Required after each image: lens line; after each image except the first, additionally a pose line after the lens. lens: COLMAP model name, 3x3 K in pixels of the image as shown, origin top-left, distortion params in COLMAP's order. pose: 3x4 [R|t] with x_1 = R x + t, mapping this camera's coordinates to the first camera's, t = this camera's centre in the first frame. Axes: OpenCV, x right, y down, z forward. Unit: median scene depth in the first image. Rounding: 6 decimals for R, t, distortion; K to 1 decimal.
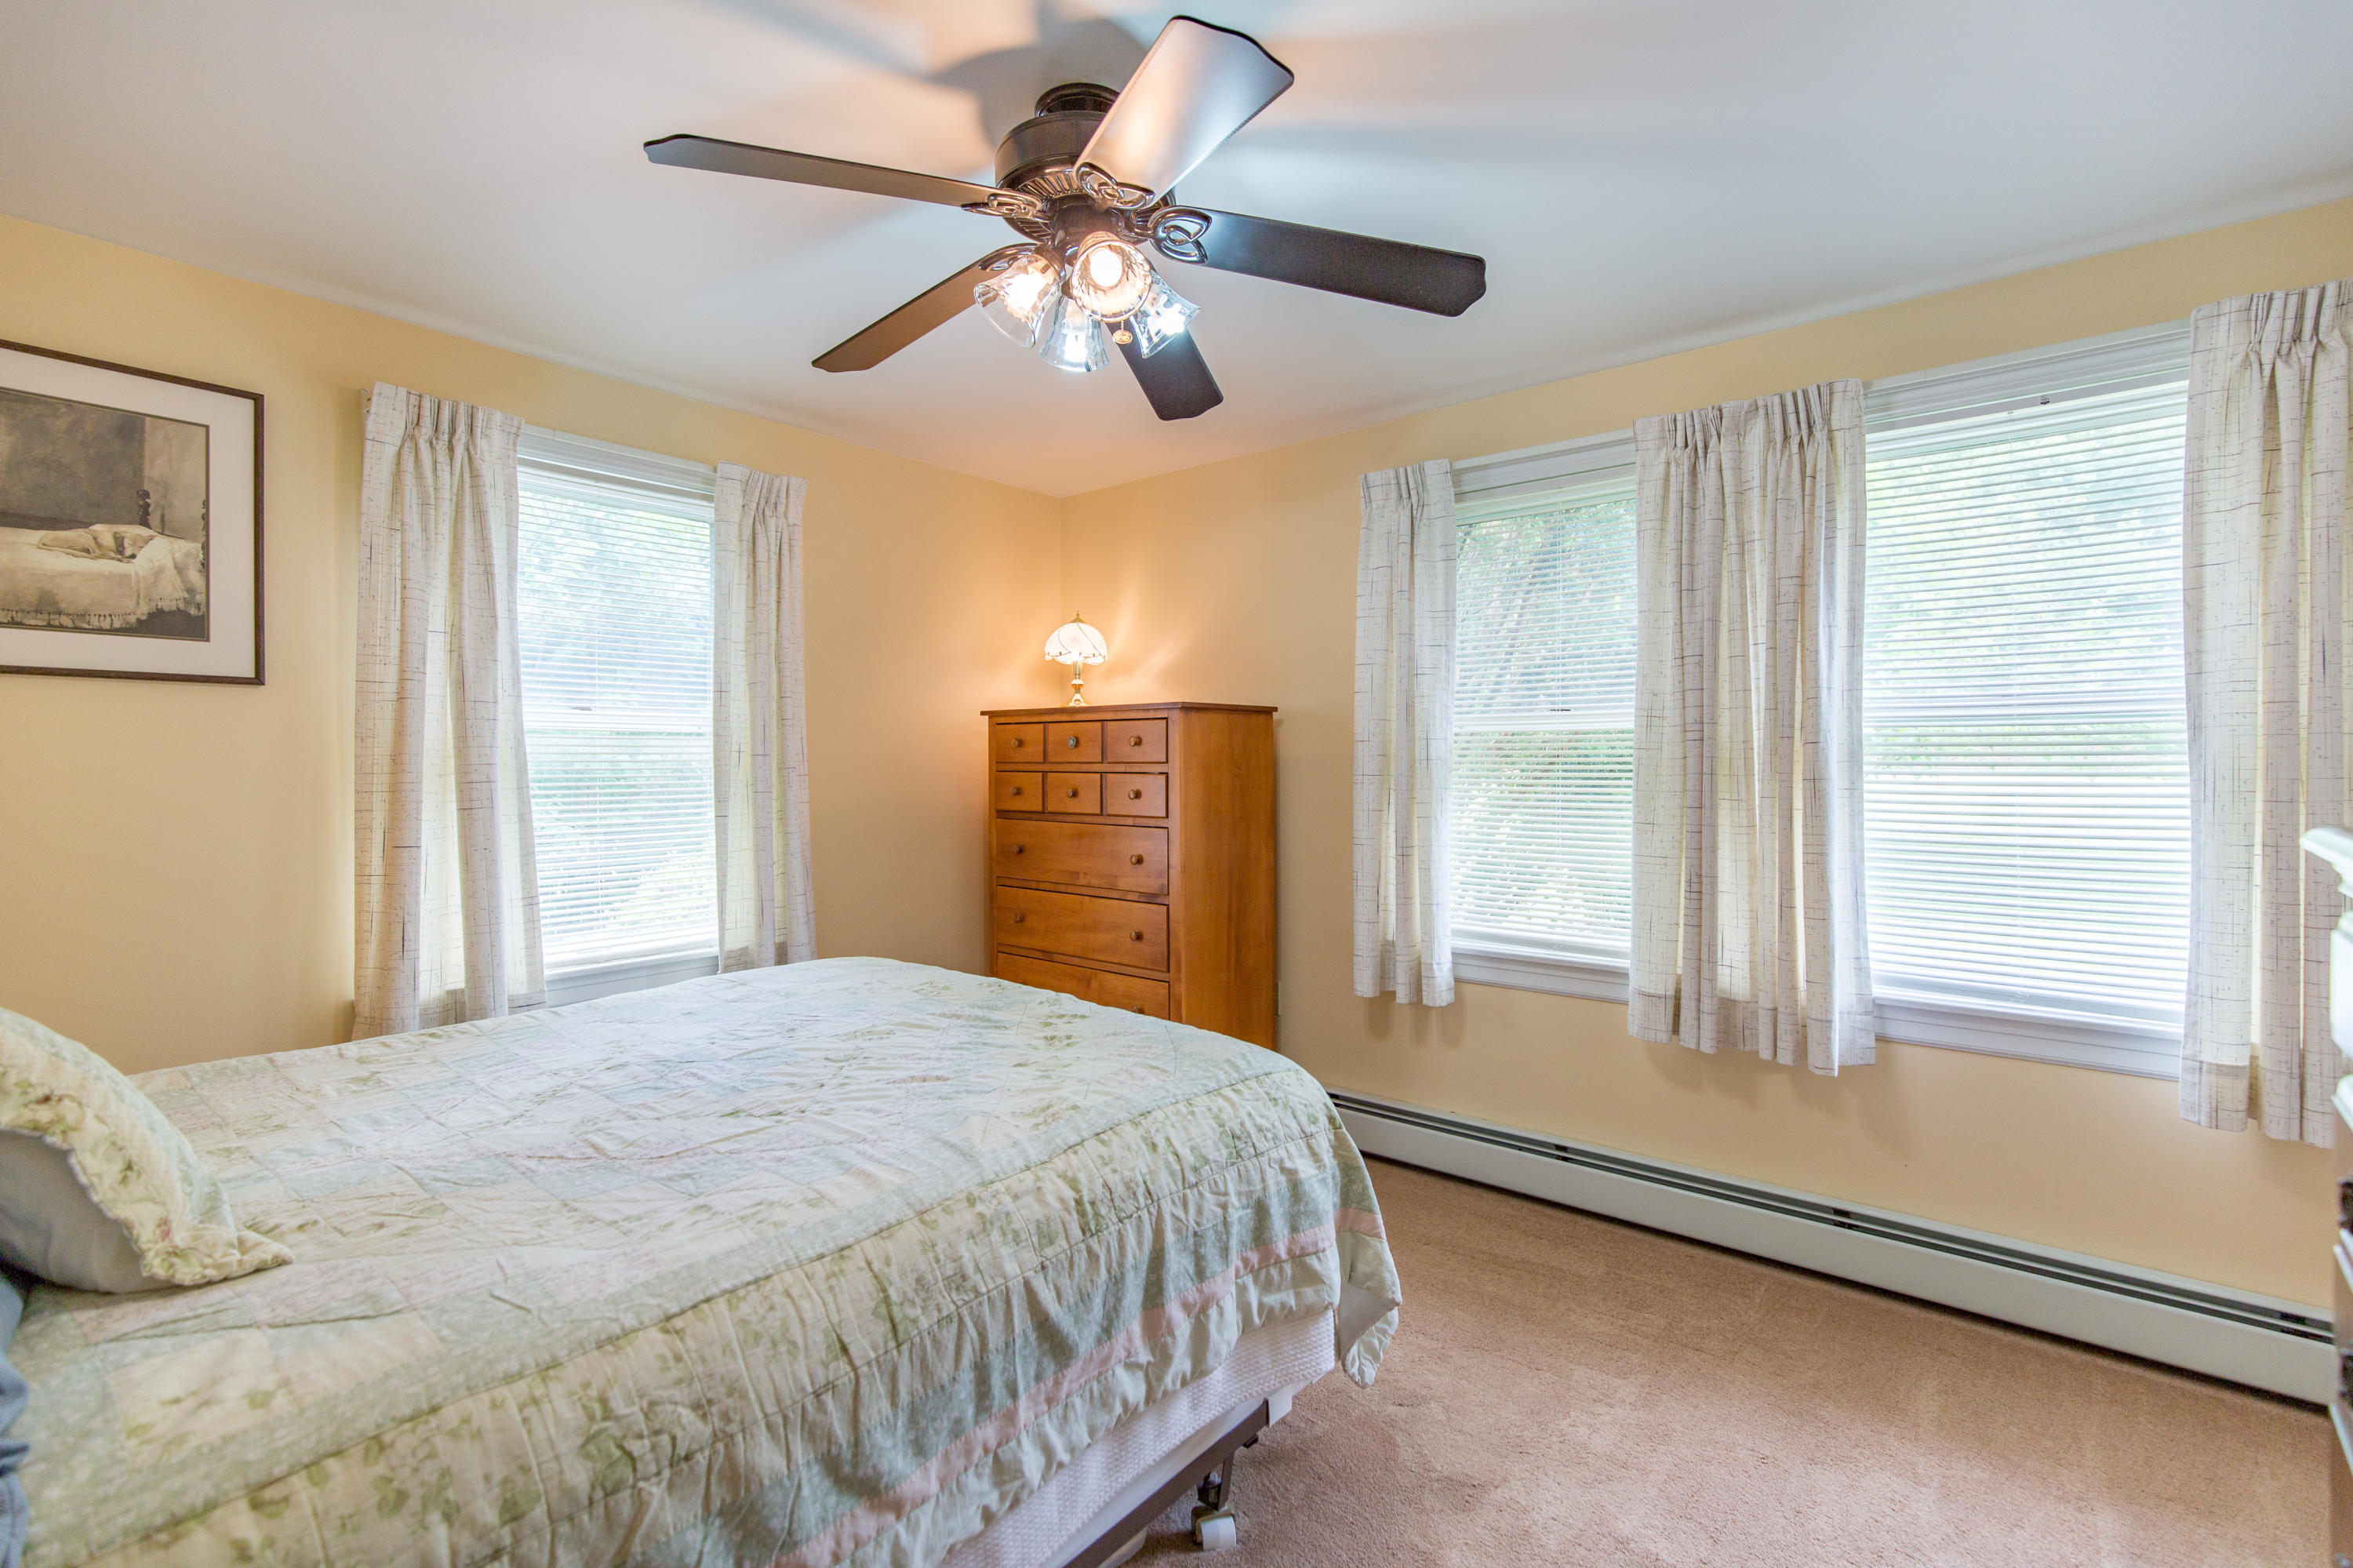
lens RADIAL K [[1043.4, 0, 1194.6], [0, 1043.4, 762.0], [0, 0, 1]] dist [0.002189, 0.000201]
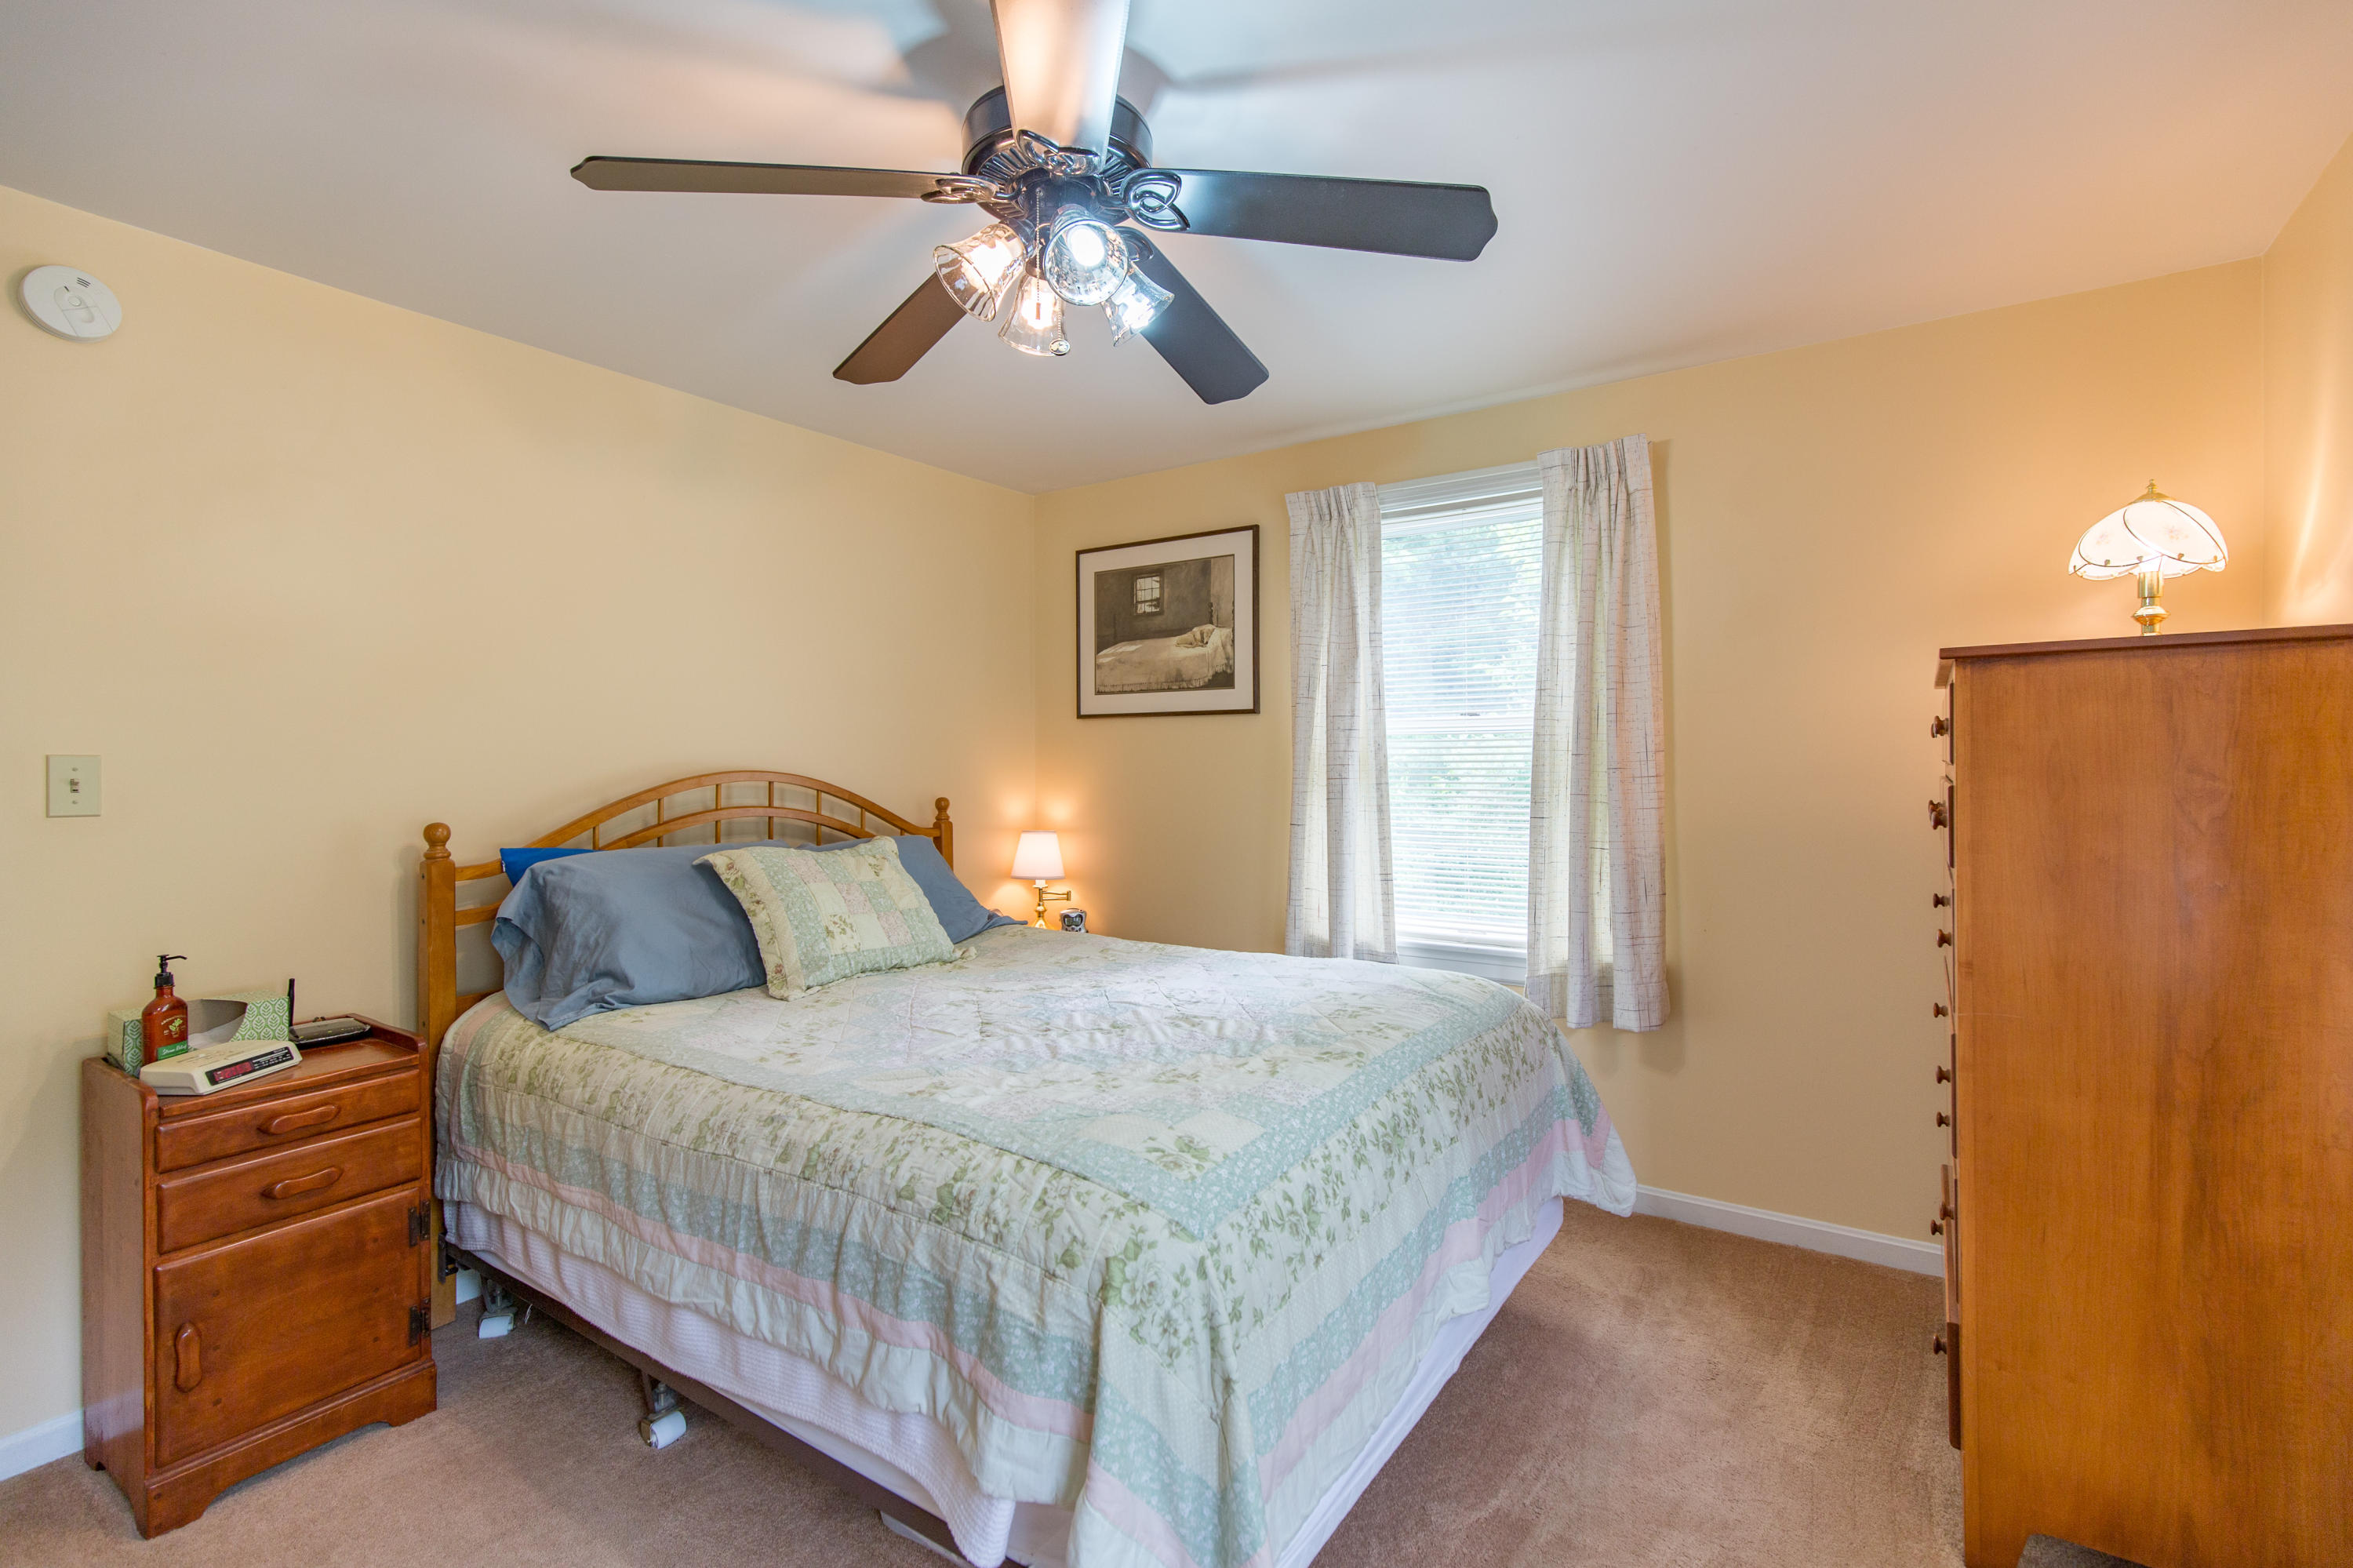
lens RADIAL K [[1043.4, 0, 1194.6], [0, 1043.4, 762.0], [0, 0, 1]] dist [0.002189, 0.000201]
pose [[0.098765, 0.000599, -0.995111, 0.650037], [0.007361, 0.999972, 0.001333, -0.004559], [0.995084, -0.007457, 0.098758, 0.780999]]
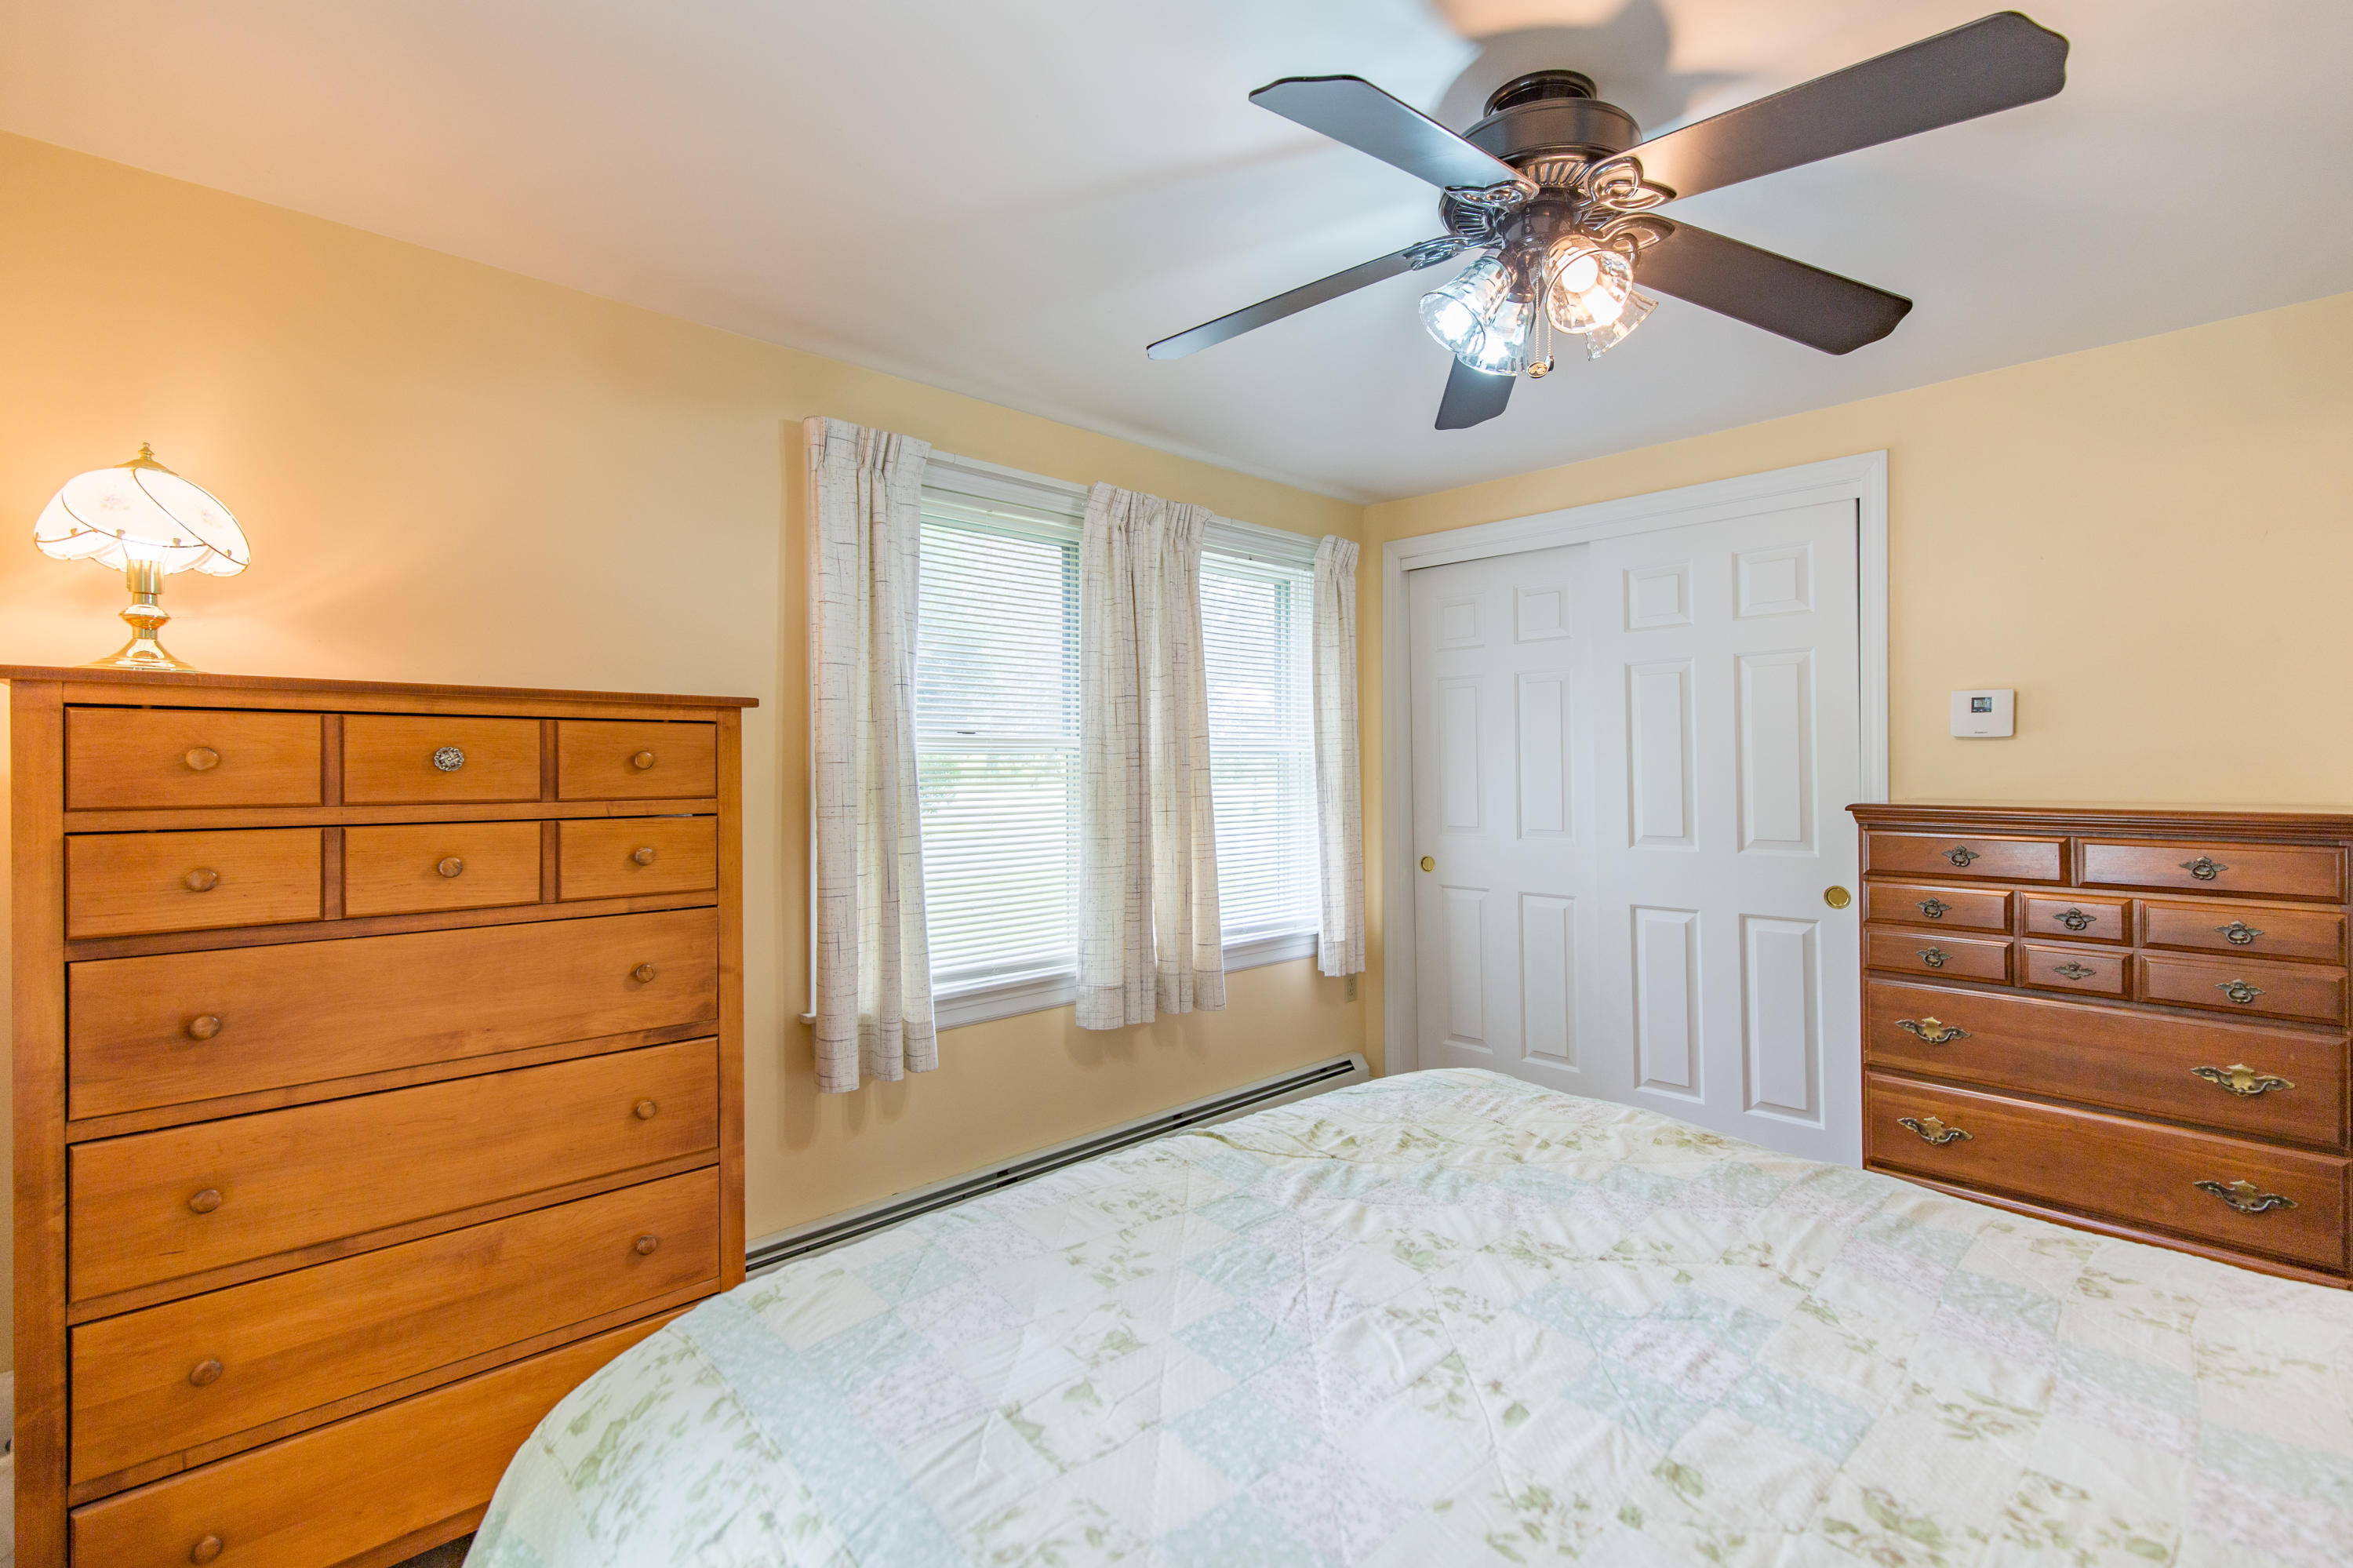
lens RADIAL K [[1043.4, 0, 1194.6], [0, 1043.4, 762.0], [0, 0, 1]] dist [0.002189, 0.000201]
pose [[0.124866, 0.006043, 0.992155, -0.820584], [0.002934, 0.999975, -0.006459, -0.020673], [-0.992169, 0.003717, 0.124845, 0.911483]]
